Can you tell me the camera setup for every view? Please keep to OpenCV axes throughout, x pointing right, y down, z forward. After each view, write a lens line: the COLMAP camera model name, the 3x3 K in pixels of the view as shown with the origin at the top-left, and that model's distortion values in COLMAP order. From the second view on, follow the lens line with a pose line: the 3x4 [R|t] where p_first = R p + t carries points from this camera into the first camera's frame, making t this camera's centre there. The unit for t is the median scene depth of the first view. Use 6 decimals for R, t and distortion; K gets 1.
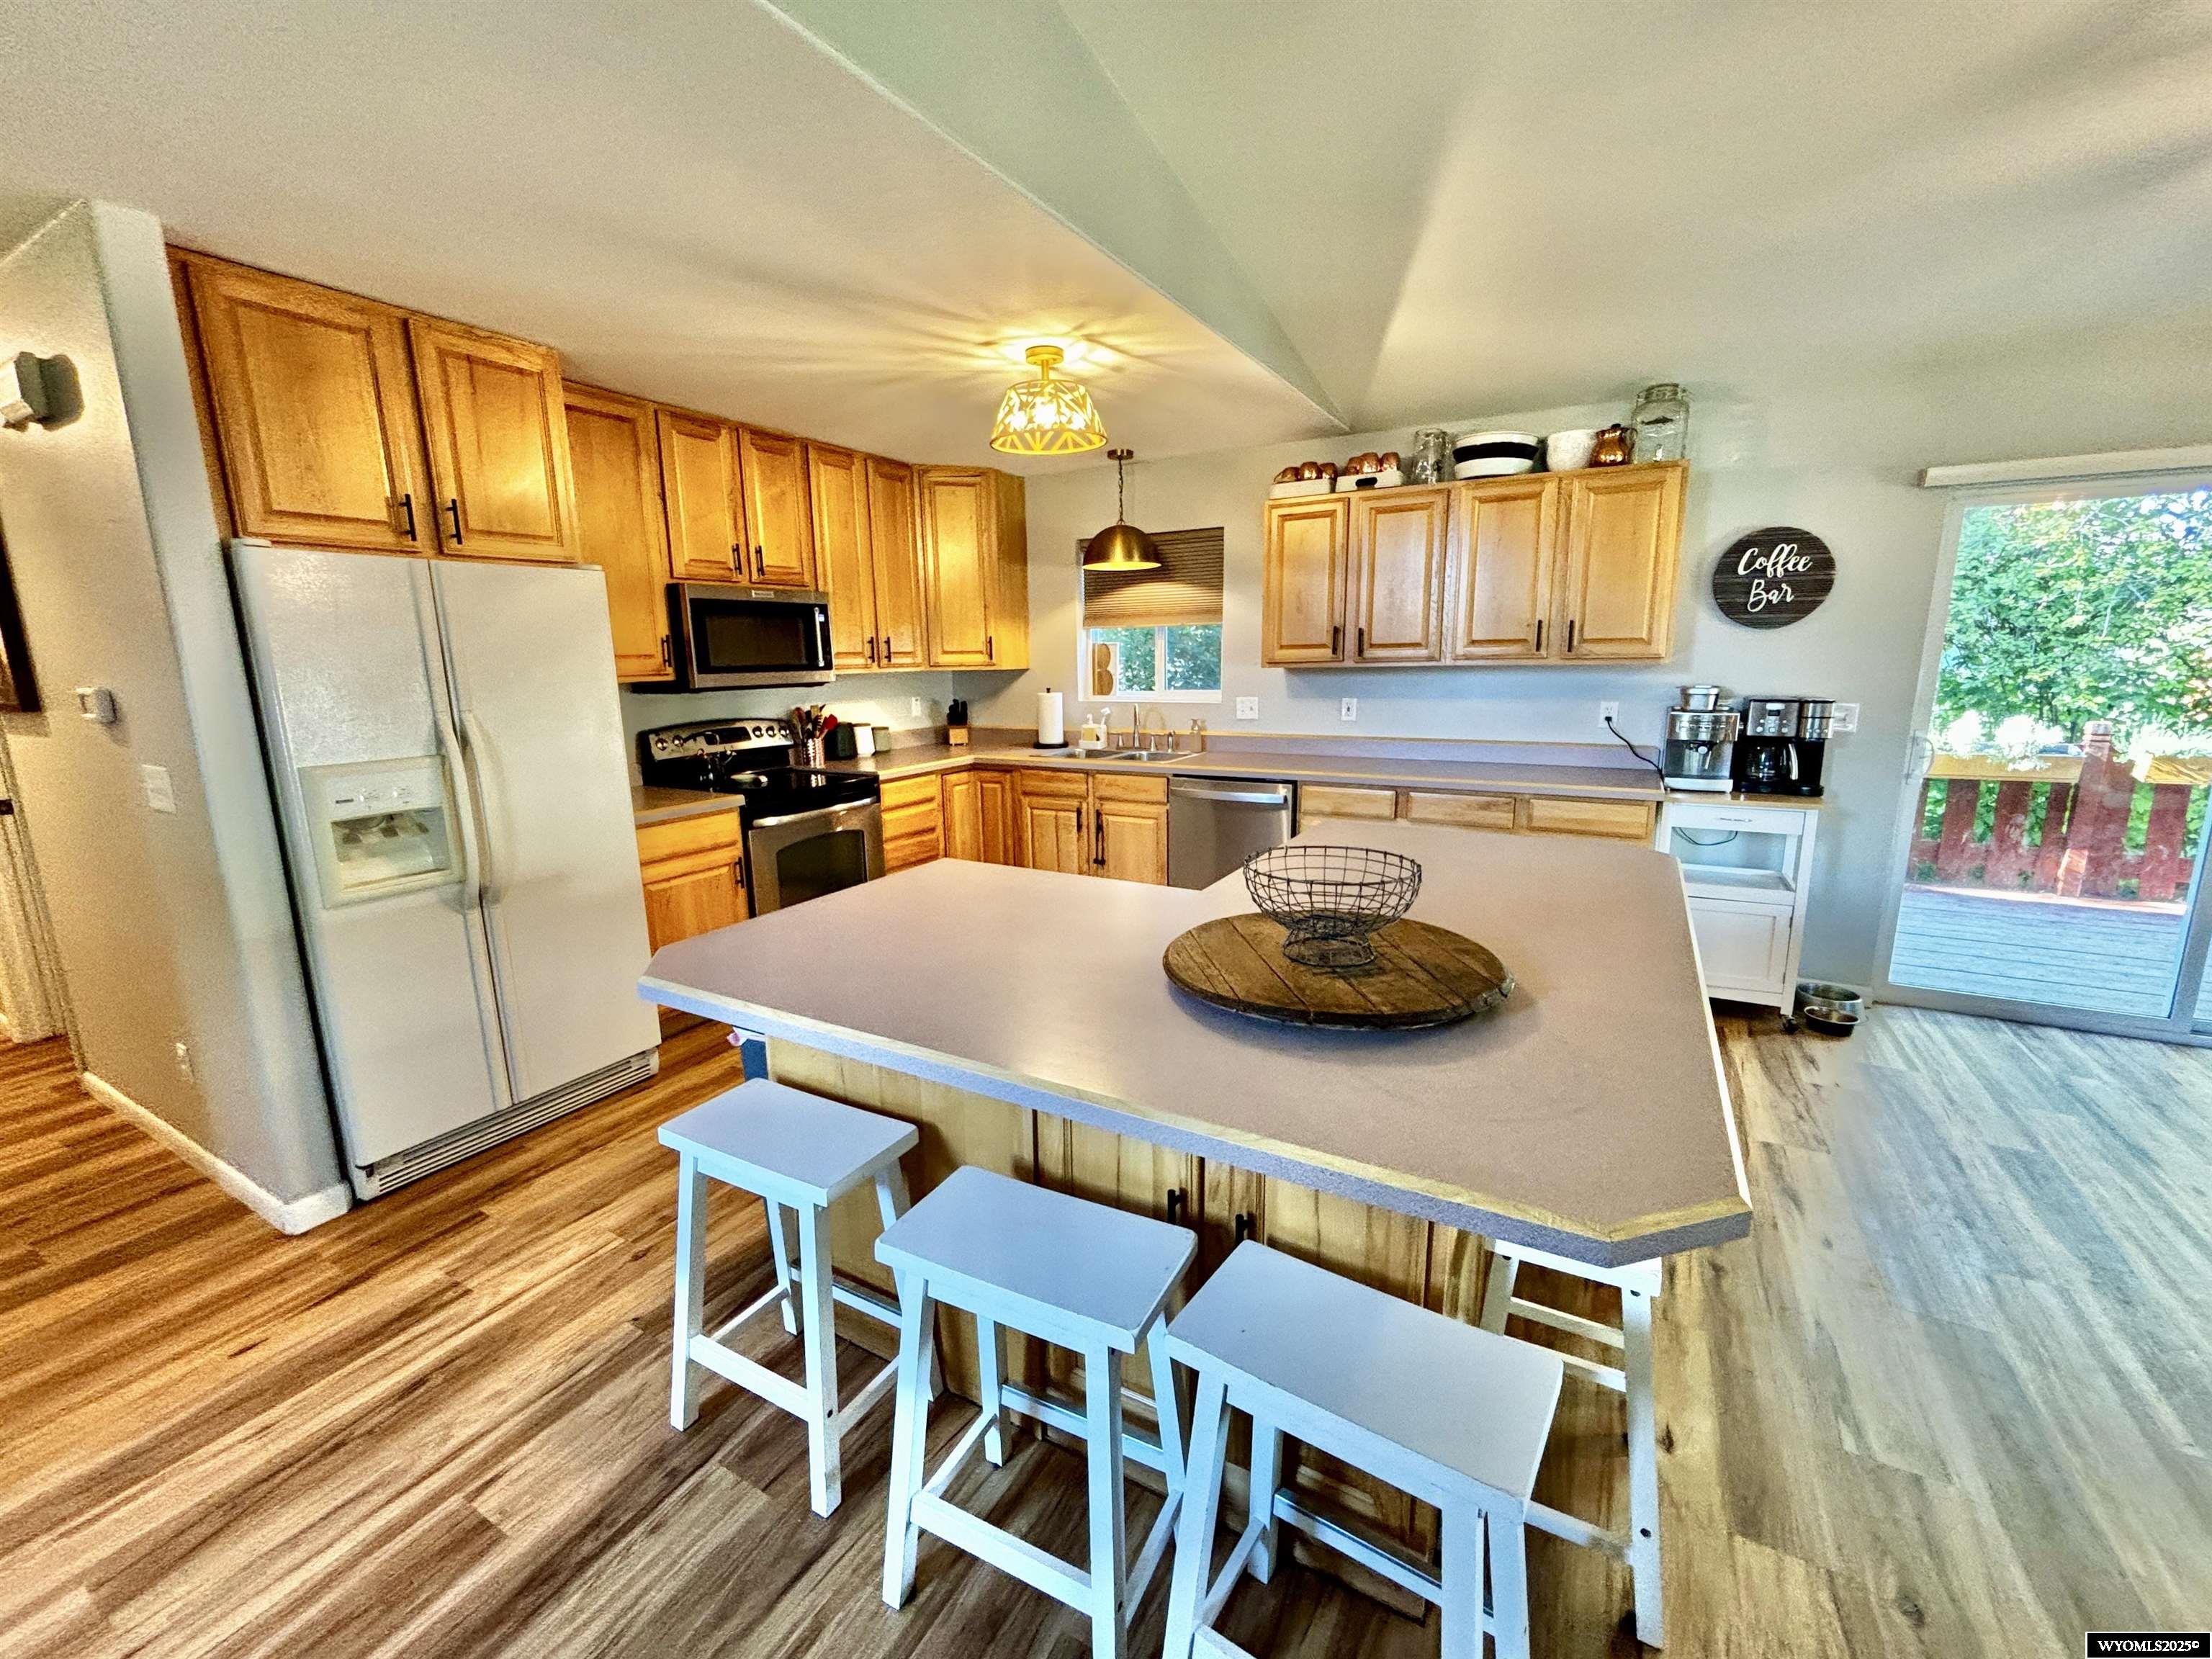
lens RADIAL K [[904.4, 0, 1107.2], [0, 904.4, 839.7], [0, 0, 1]] dist [-0.001368, 0.000964]
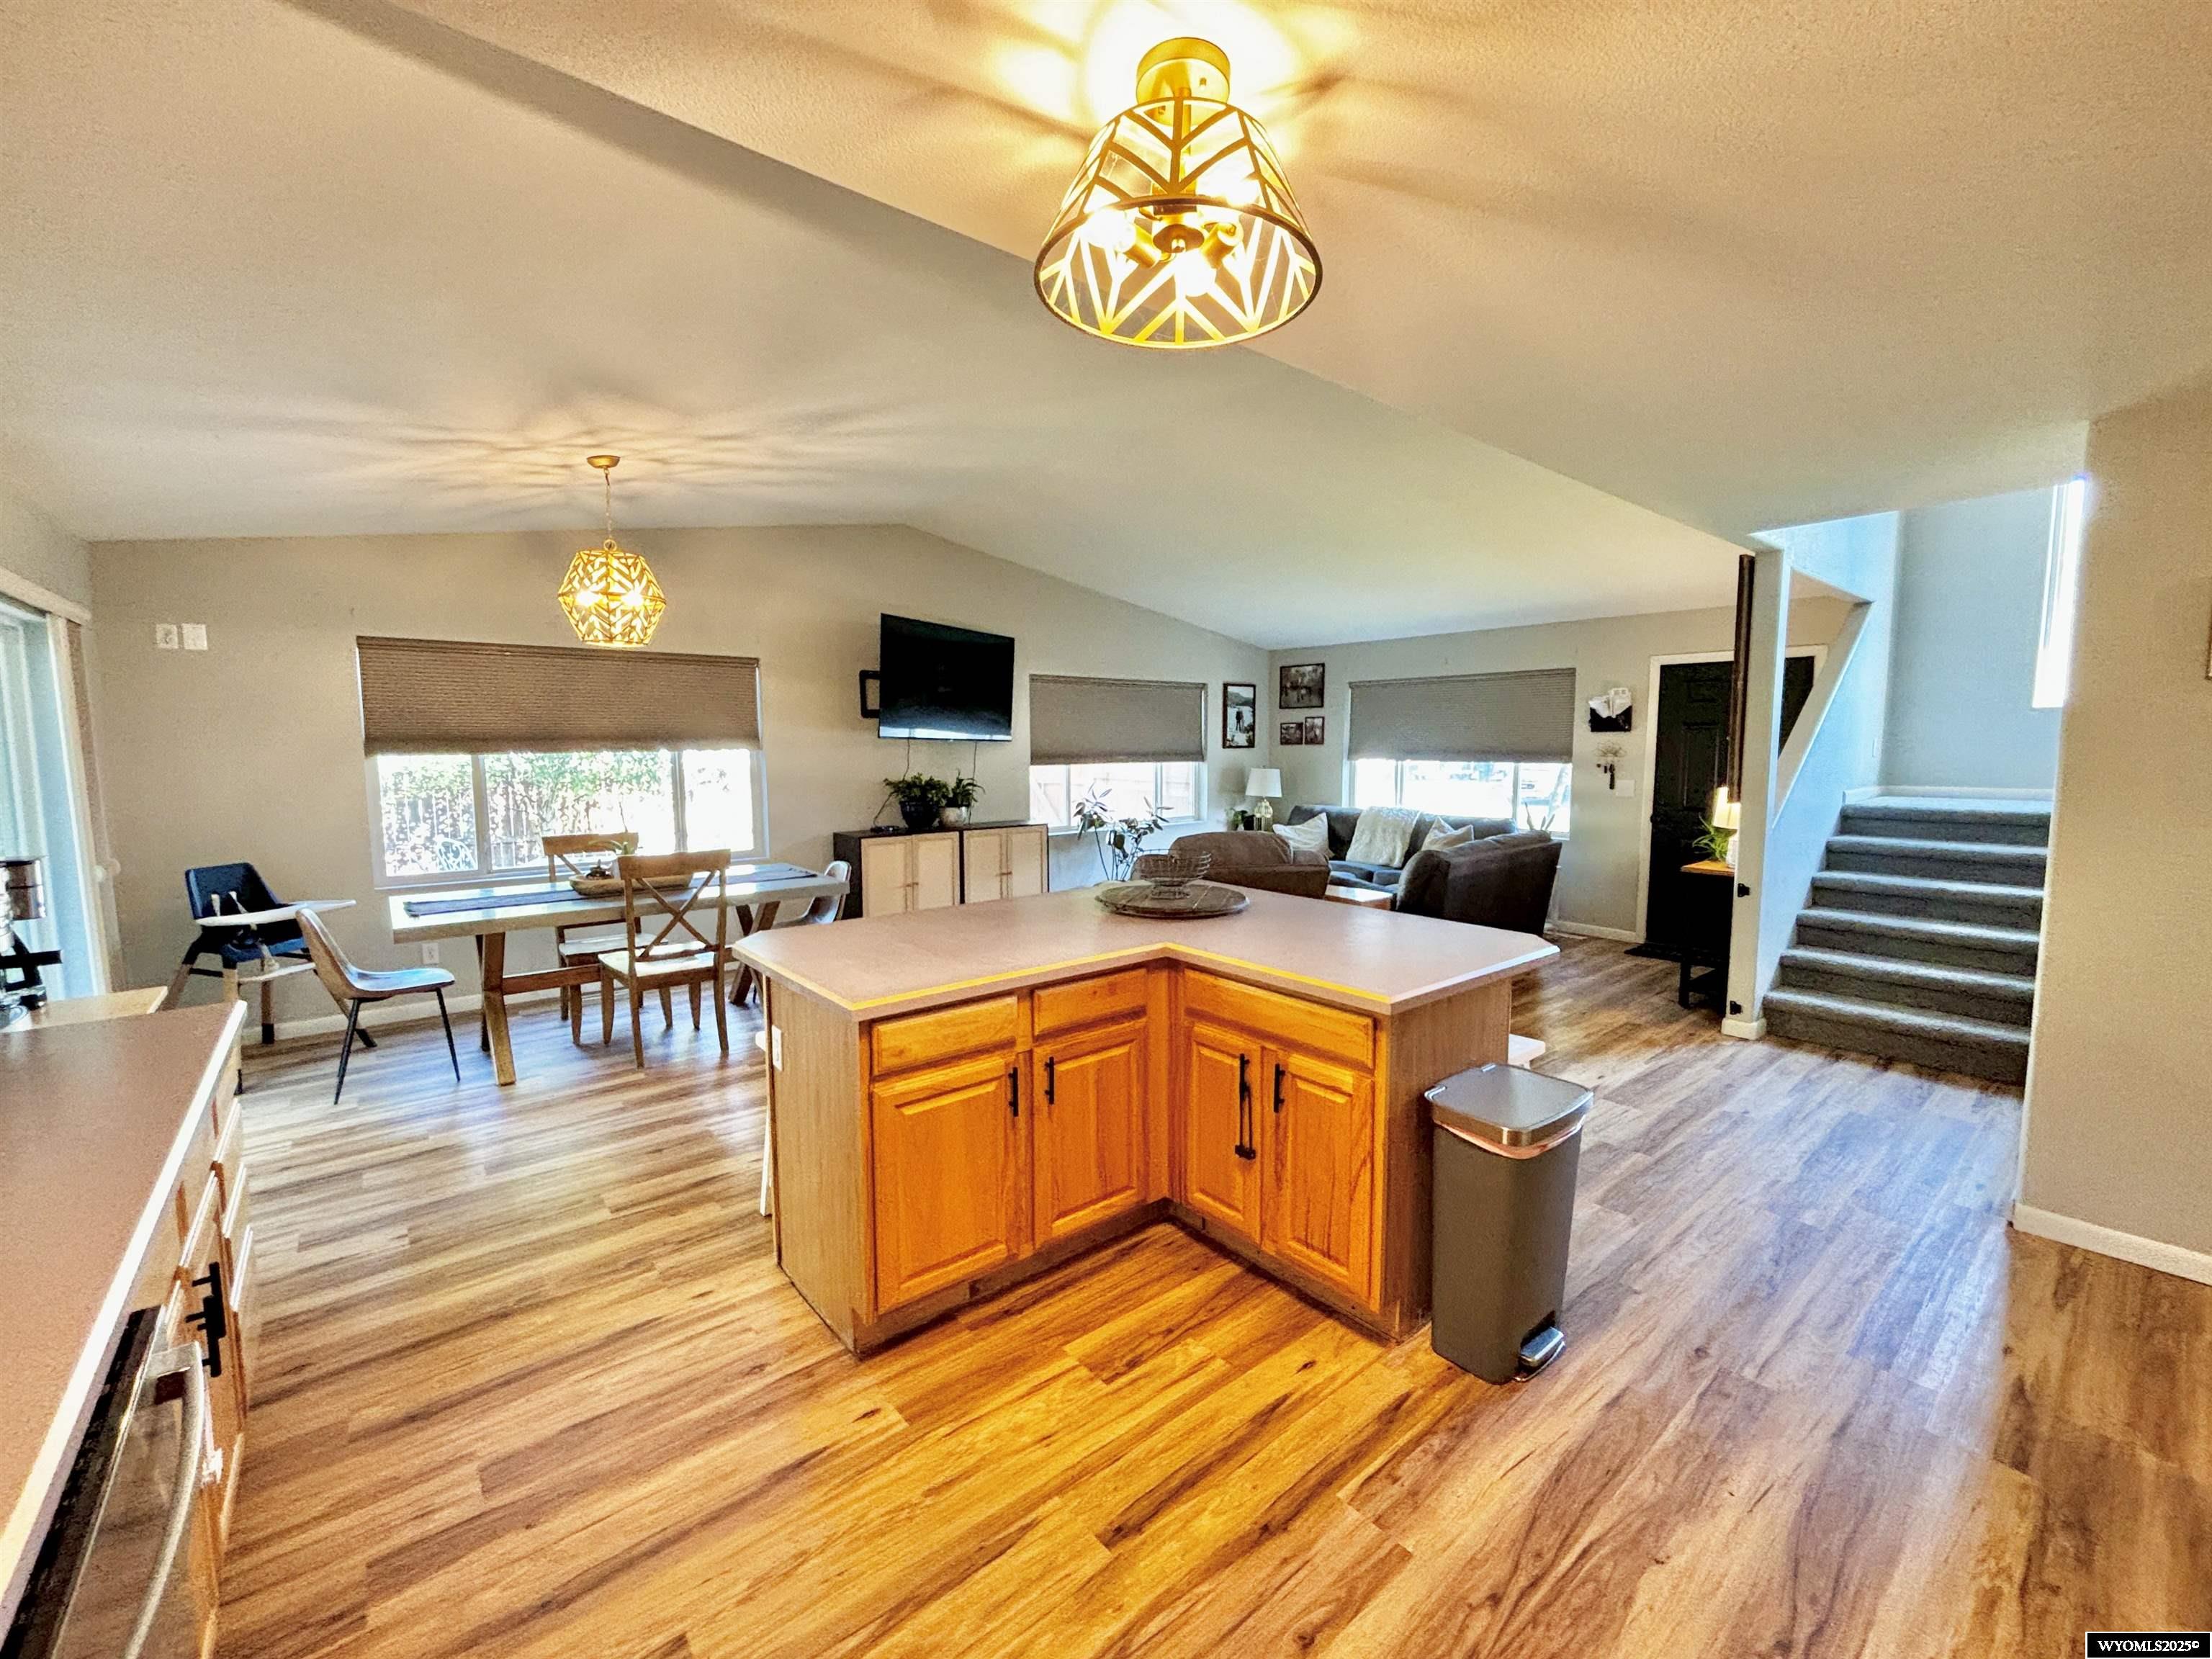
lens RADIAL K [[904.4, 0, 1093.6], [0, 904.4, 827.3], [0, 0, 1]] dist [-0.001368, 0.000964]
pose [[-0.929945, -0.014905, 0.367396, -0.158435], [0.093583, 0.956681, 0.275686, -0.271389], [-0.355590, 0.290755, -0.888267, 1.239730]]
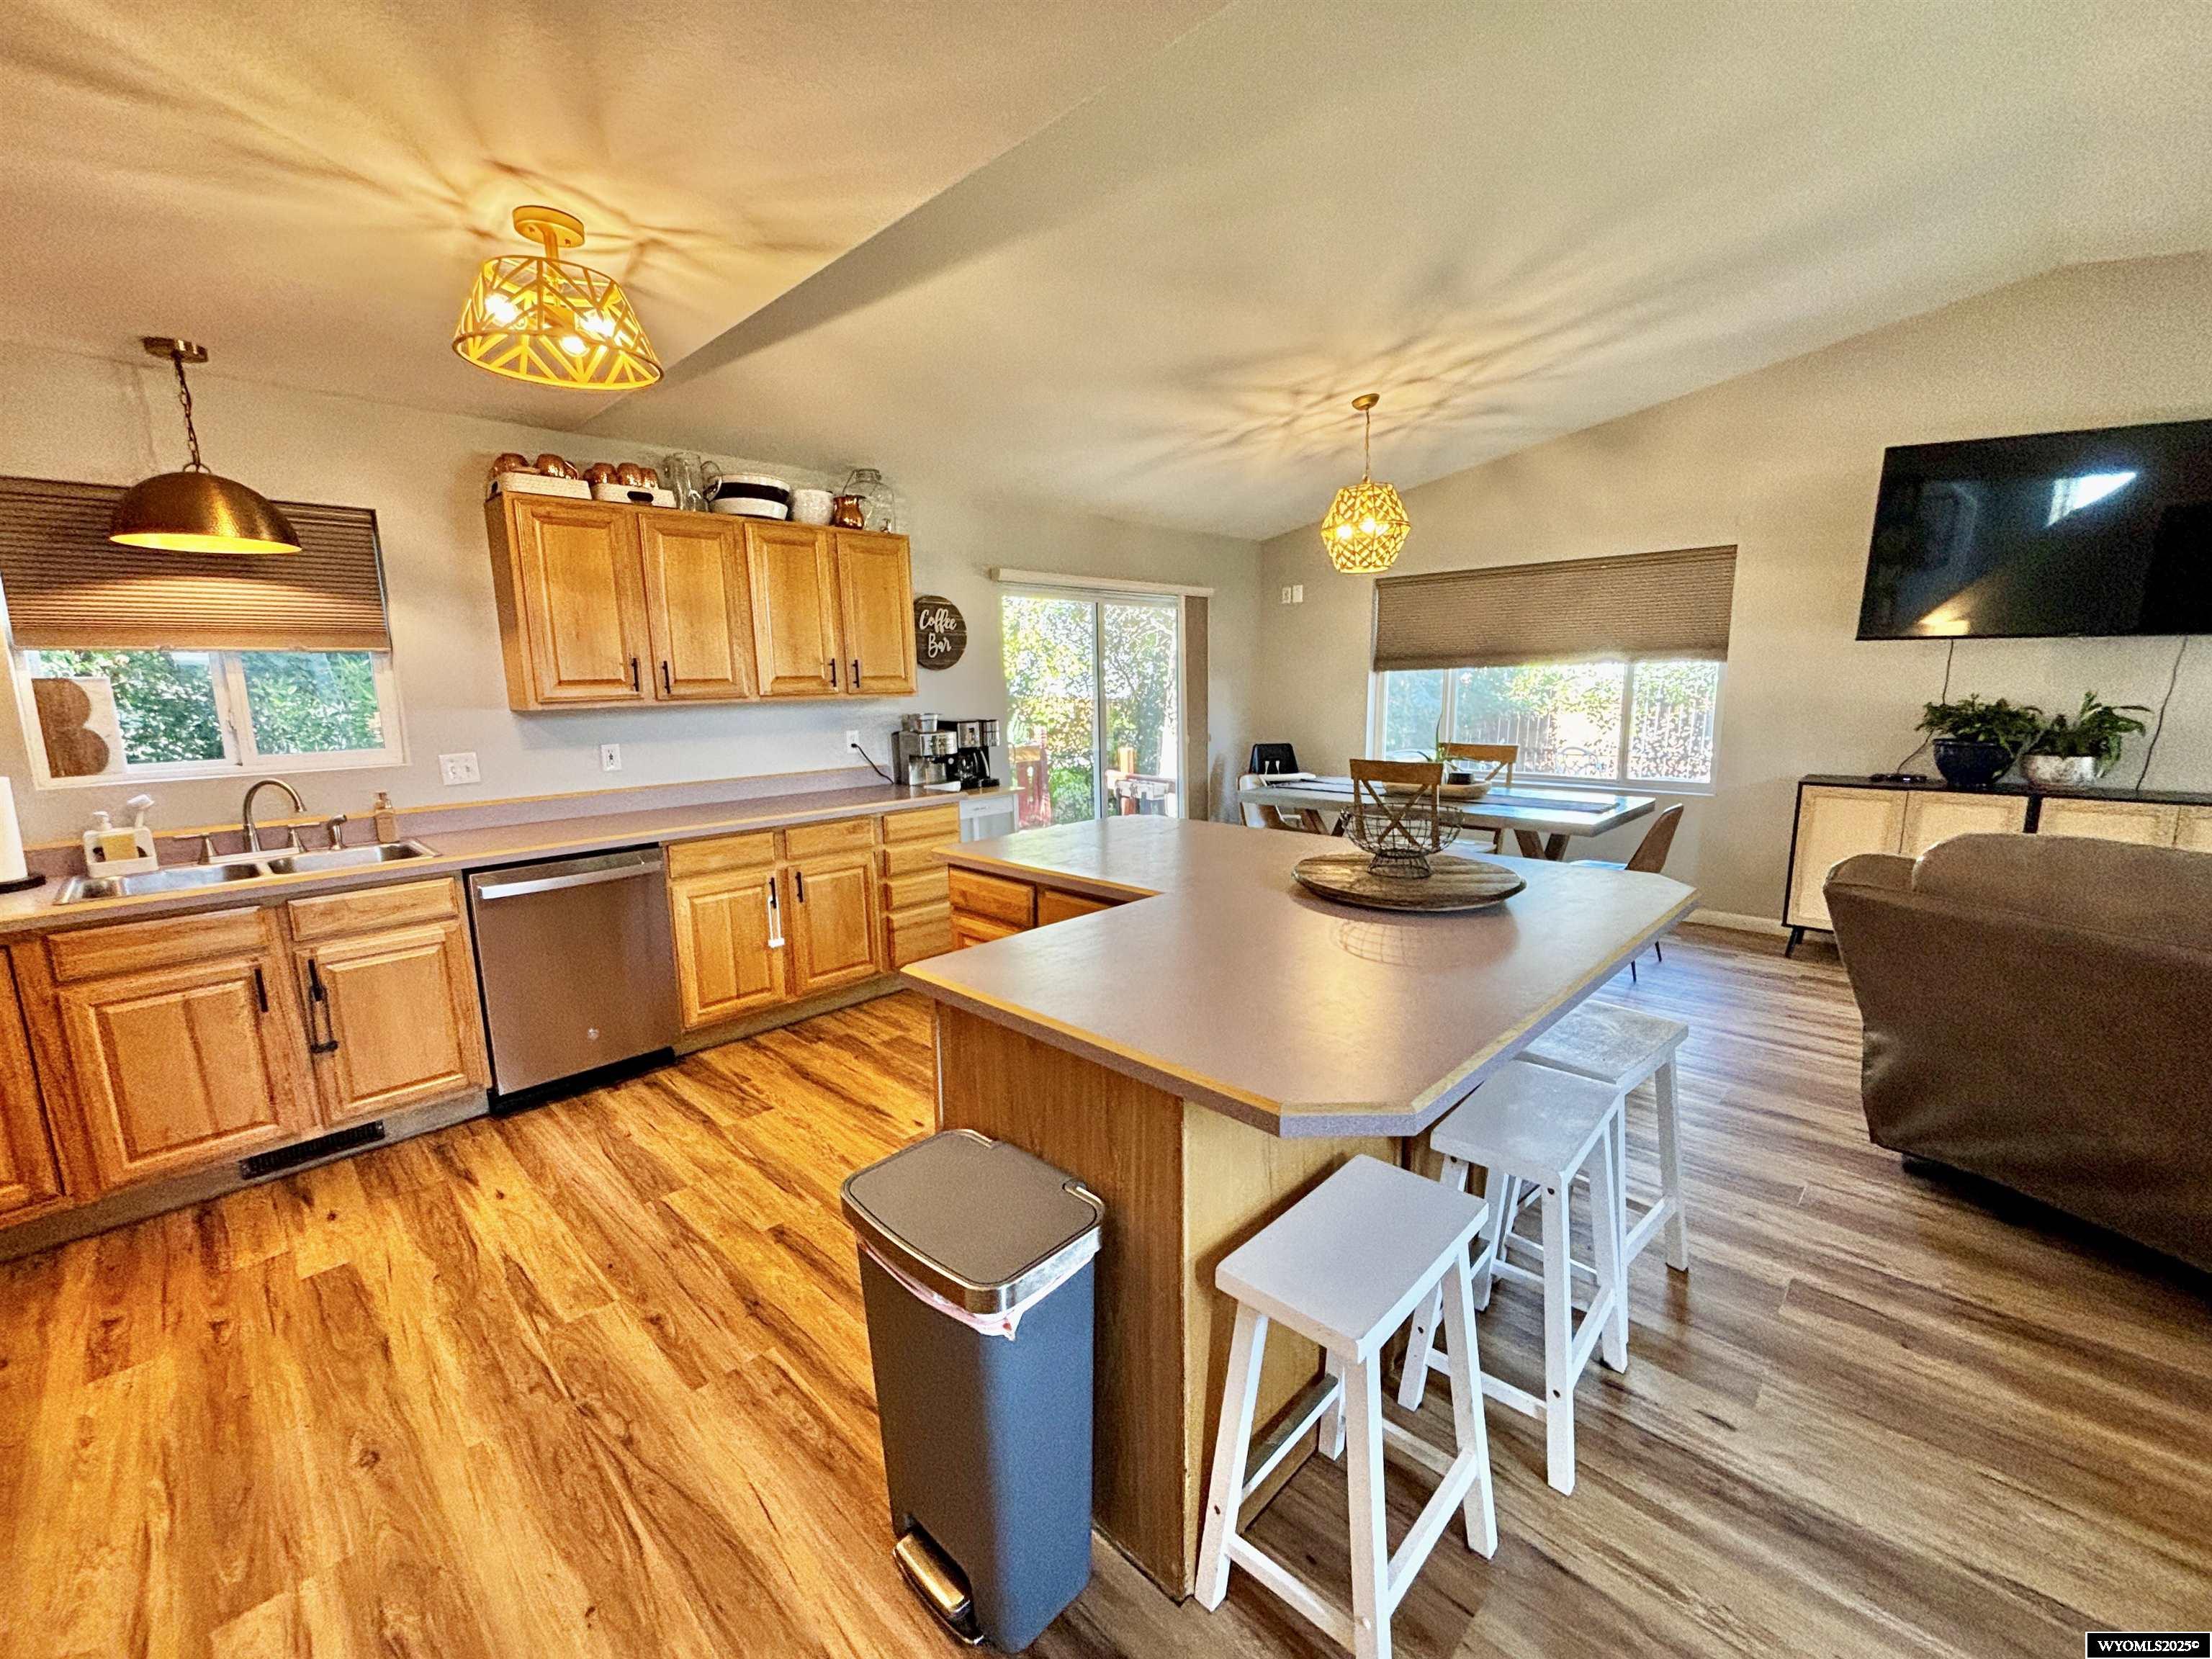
lens RADIAL K [[904.4, 0, 1108.9], [0, 904.4, 827.6], [0, 0, 1]] dist [-0.001368, 0.000964]
pose [[0.254044, -0.147735, 0.955843, -0.539922], [0.213089, 0.972531, 0.093680, -0.078454], [-0.943427, 0.179881, 0.278546, 0.435221]]
